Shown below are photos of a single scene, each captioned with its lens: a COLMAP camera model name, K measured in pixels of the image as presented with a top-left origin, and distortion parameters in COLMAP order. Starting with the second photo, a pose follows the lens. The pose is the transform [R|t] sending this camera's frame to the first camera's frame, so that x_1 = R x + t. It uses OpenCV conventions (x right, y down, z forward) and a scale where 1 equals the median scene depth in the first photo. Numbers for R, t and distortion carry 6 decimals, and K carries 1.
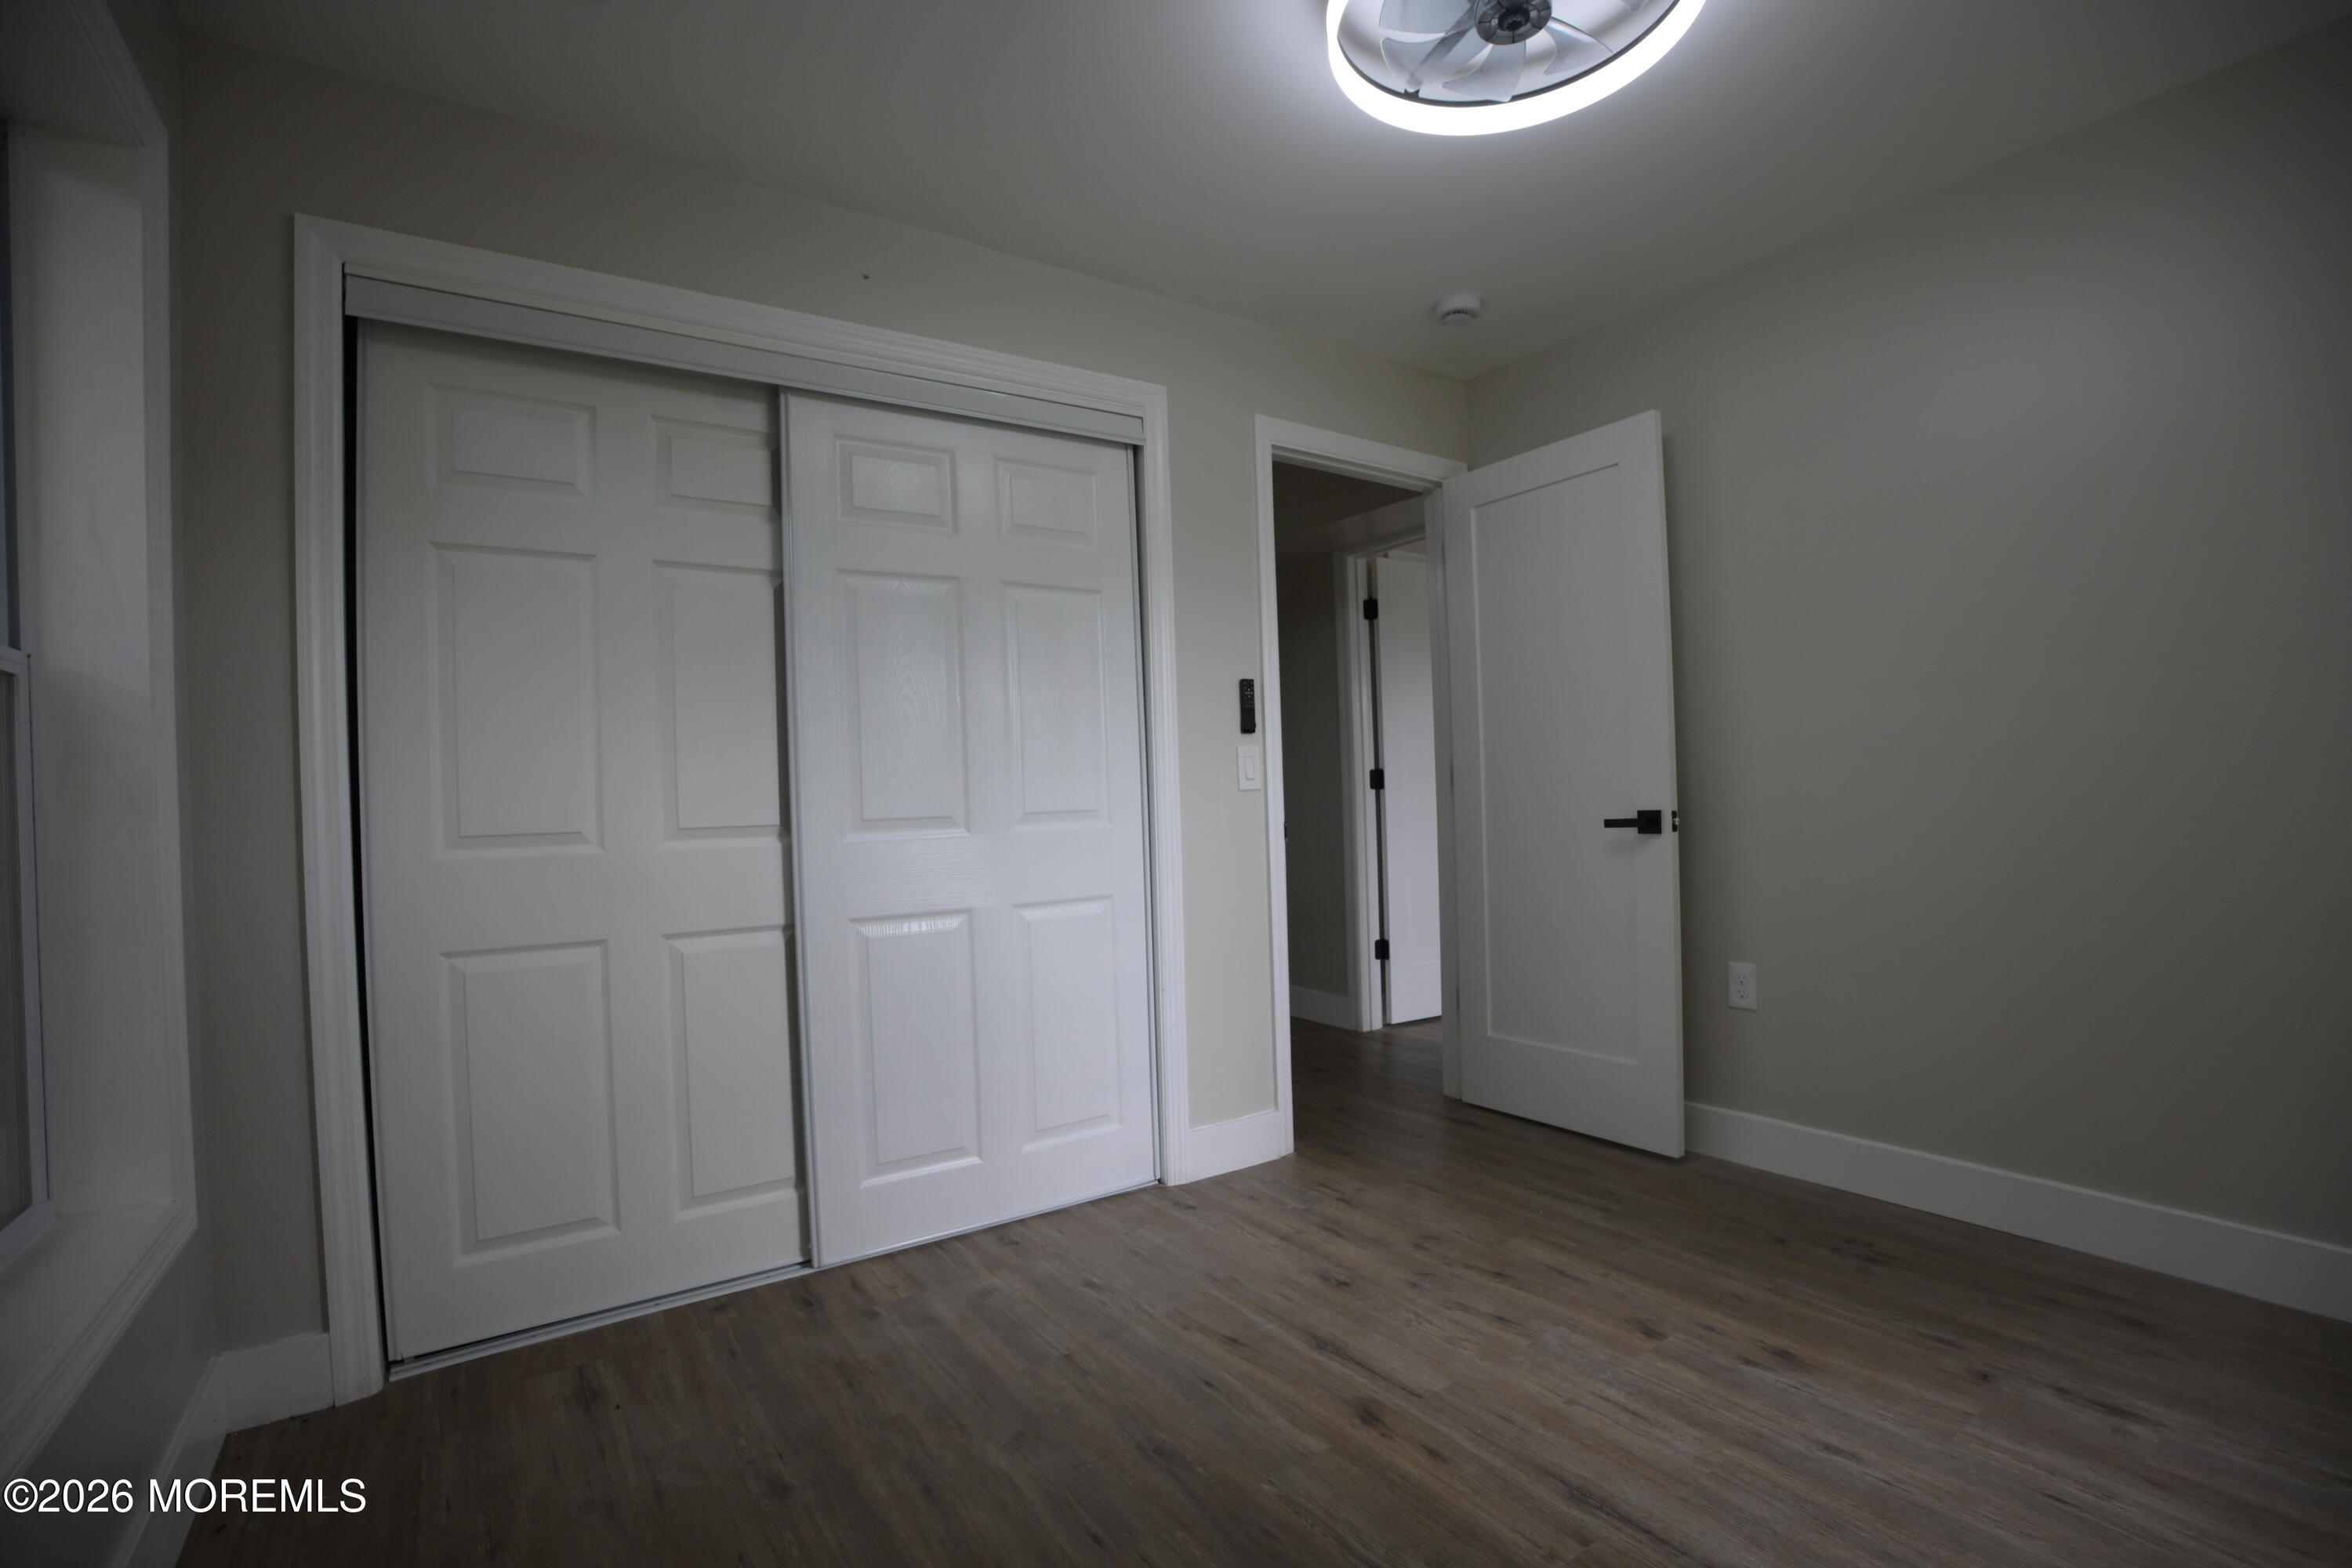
lens RADIAL K [[1070.2, 0, 1161.2], [0, 1070.2, 796.7], [0, 0, 1]] dist [-0.065275, 0.018453]
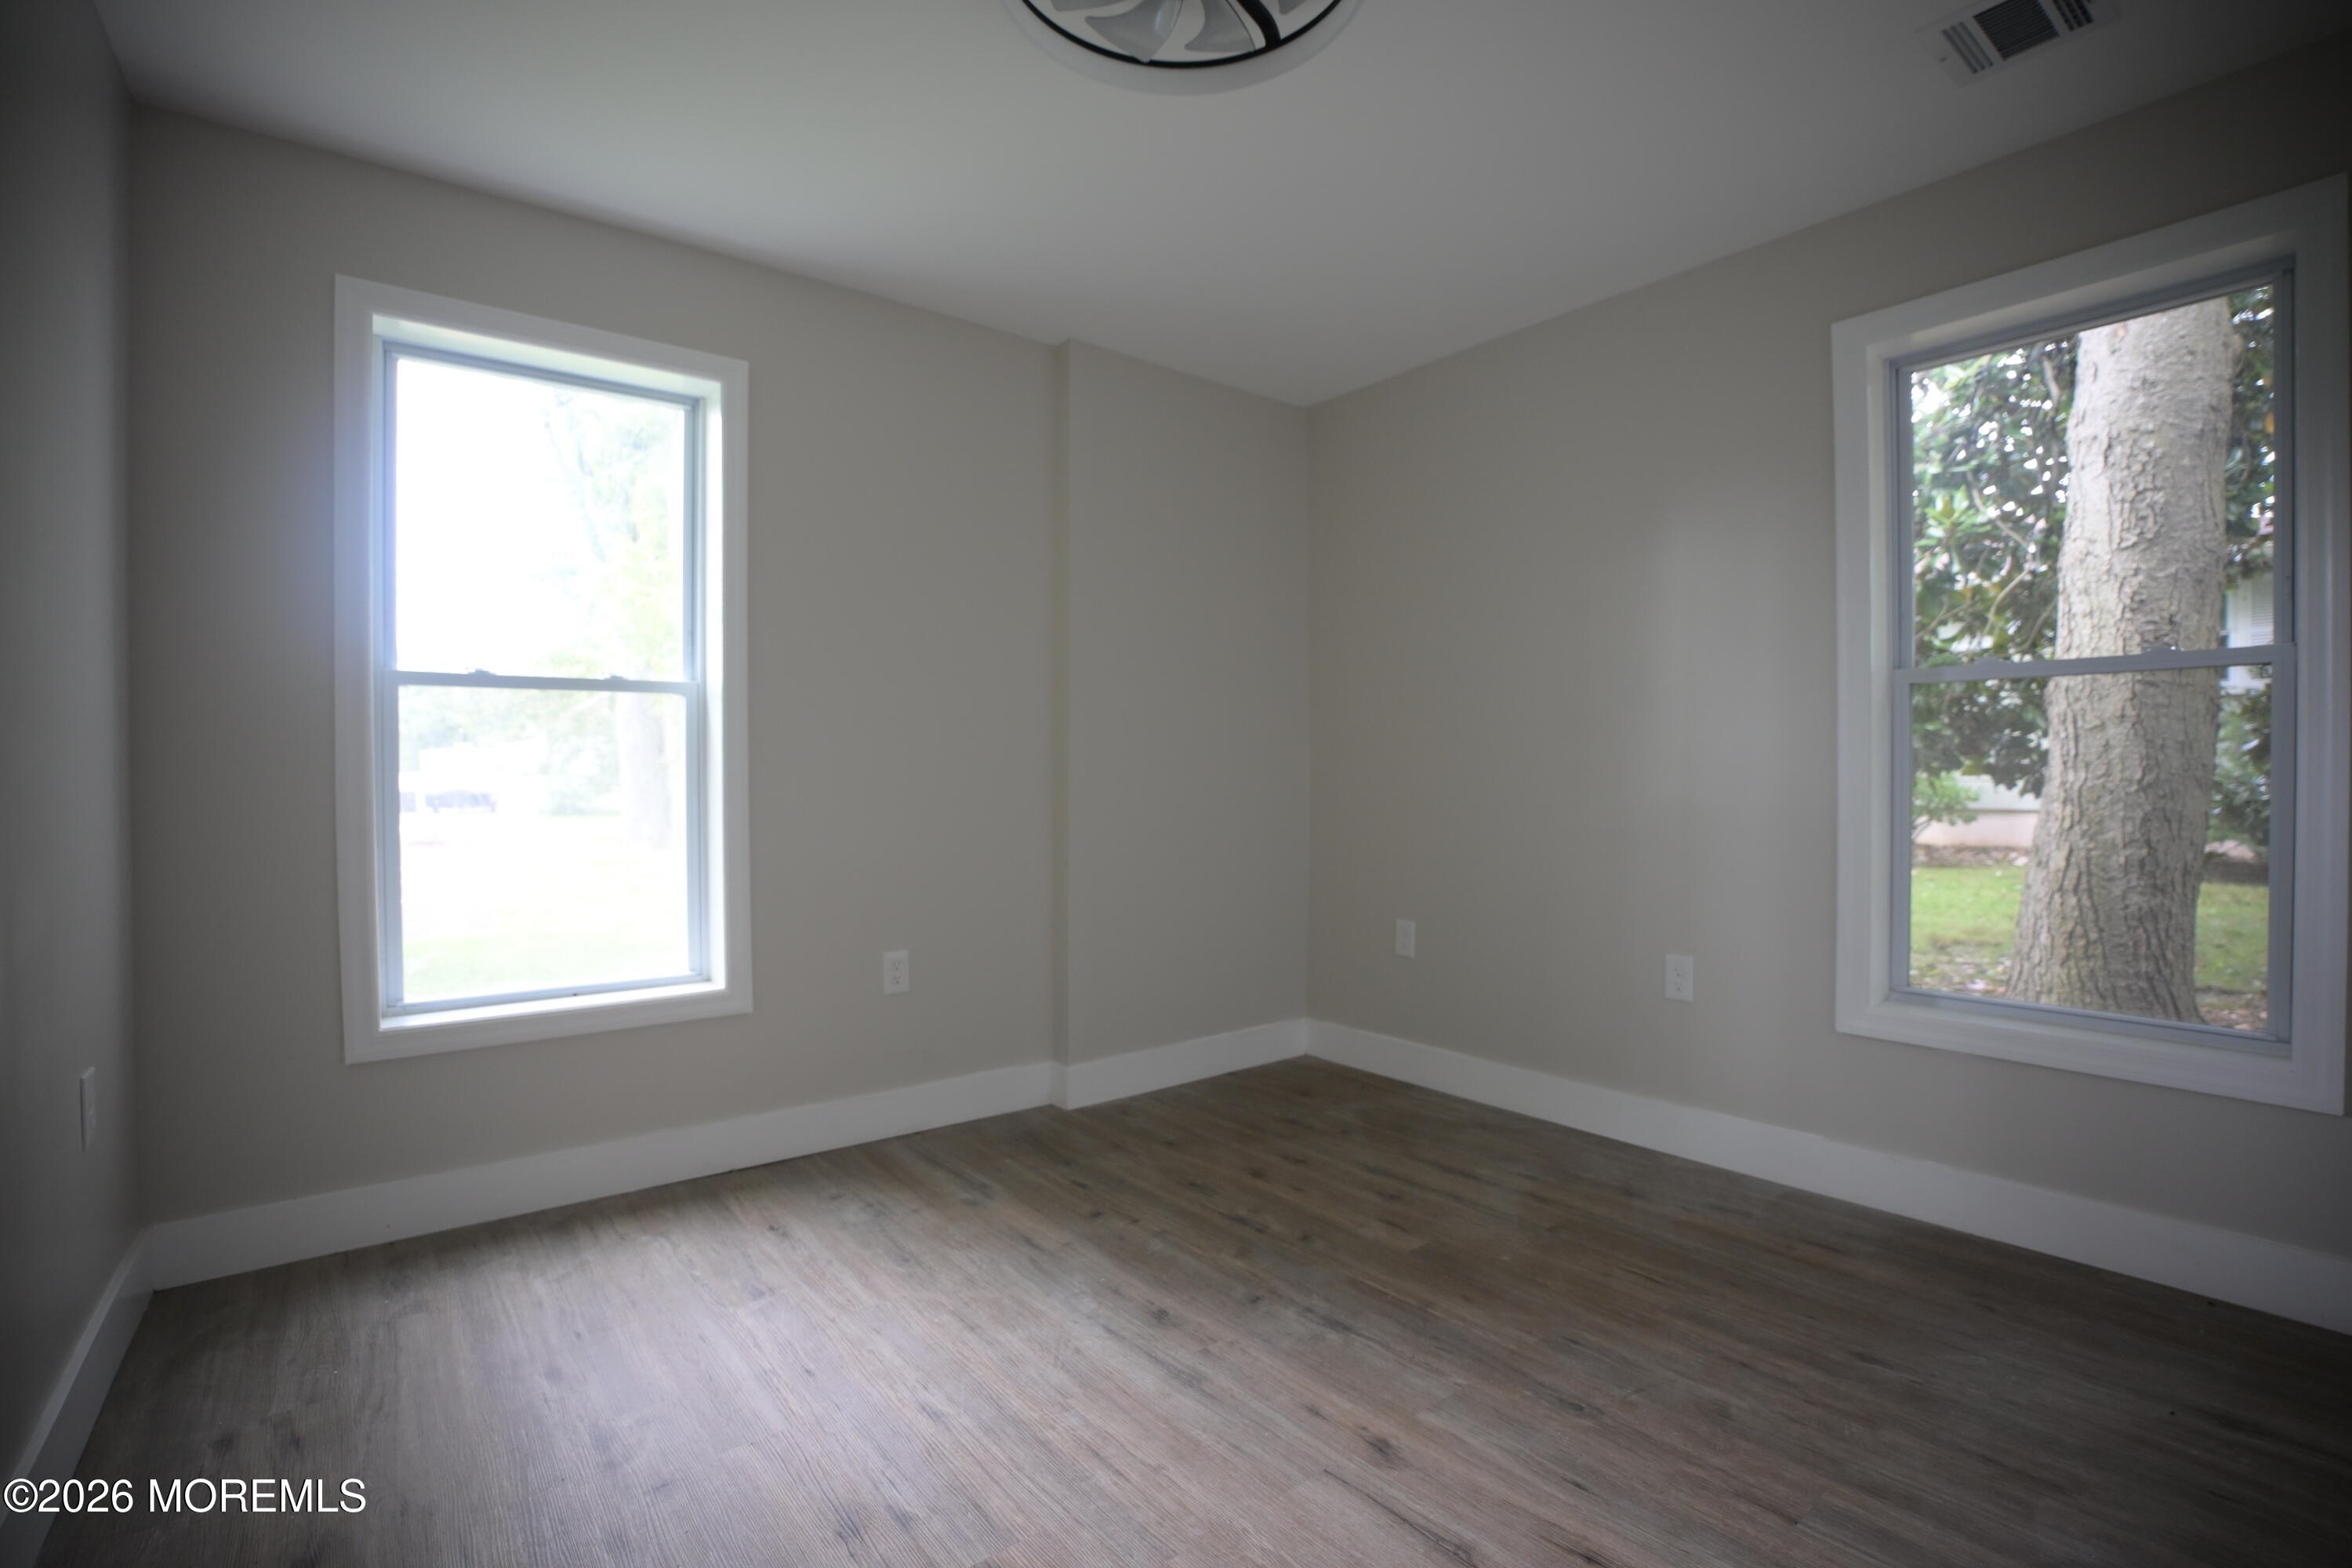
lens RADIAL K [[1070.2, 0, 1161.2], [0, 1070.2, 796.7], [0, 0, 1]] dist [-0.065275, 0.018453]
pose [[-0.996880, 0.033420, -0.071512, 0.452309], [0.032210, 0.999319, 0.018013, -0.006597], [0.072065, 0.015654, -0.997277, 1.951945]]
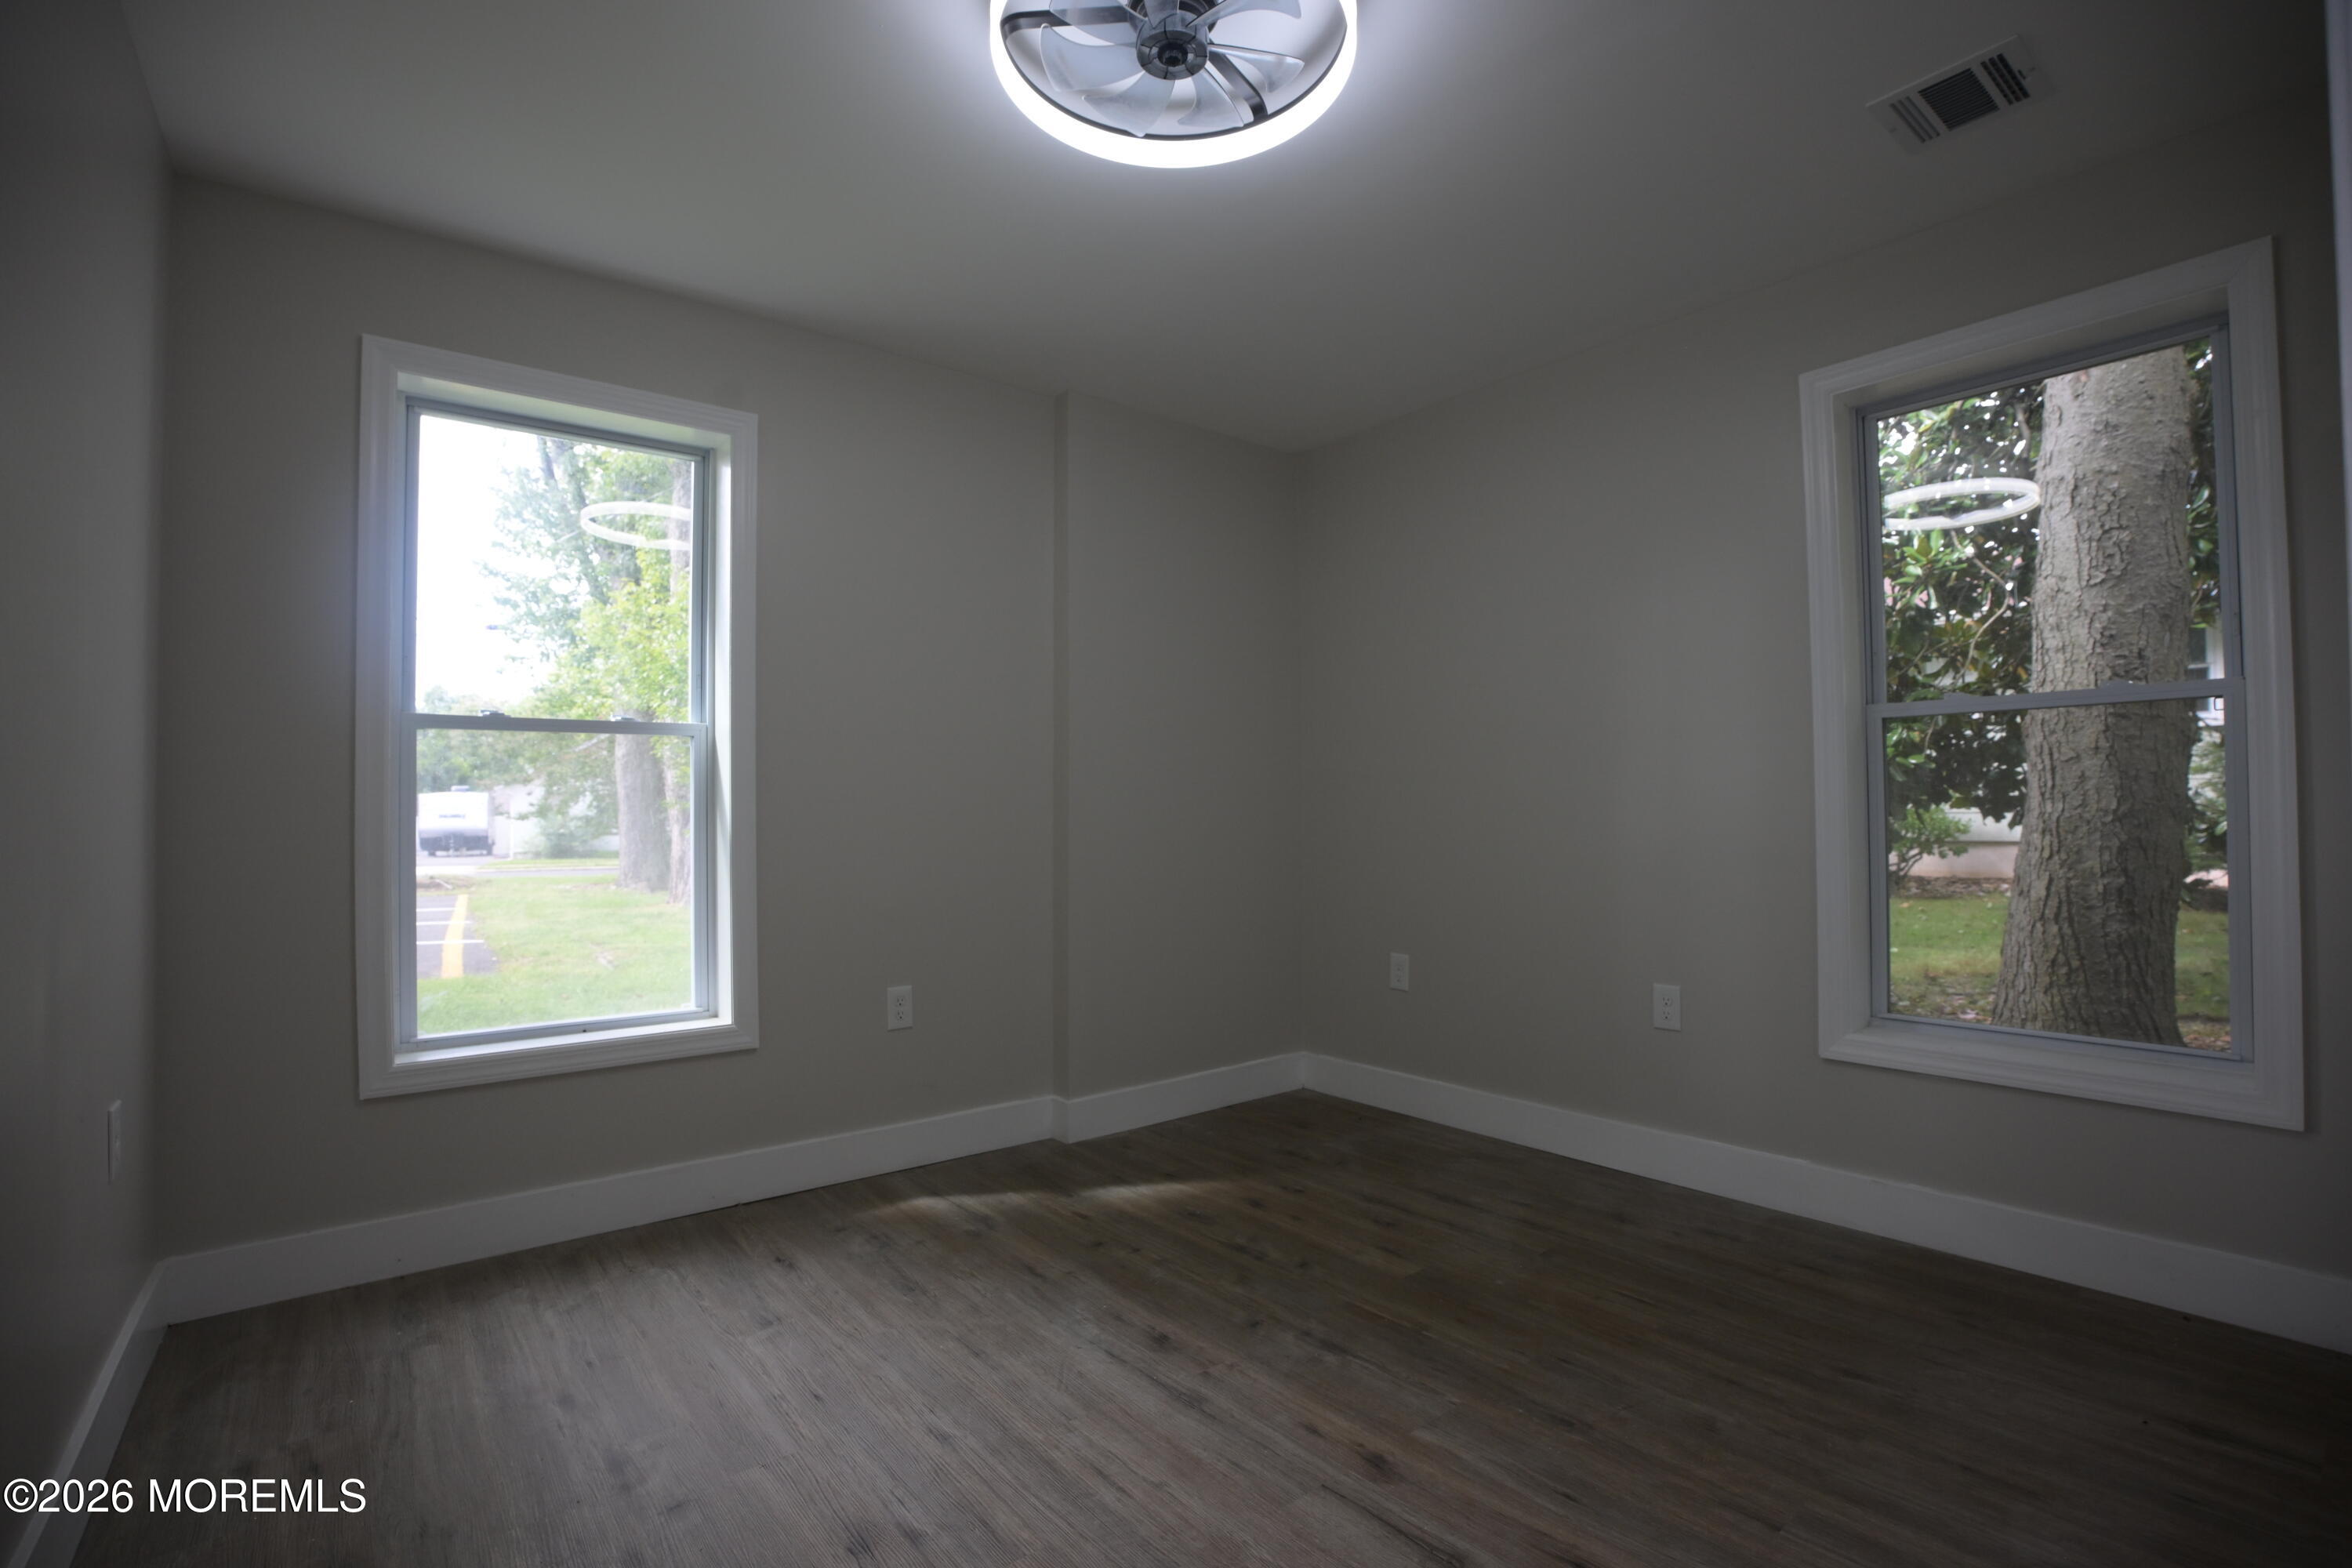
lens RADIAL K [[1070.2, 0, 1161.2], [0, 1070.2, 796.7], [0, 0, 1]] dist [-0.065275, 0.018453]
pose [[-0.996506, 0.036819, -0.074966, 0.456000], [0.038326, 0.999089, -0.018766, -0.003052], [0.074206, -0.021574, -0.997010, 1.998366]]
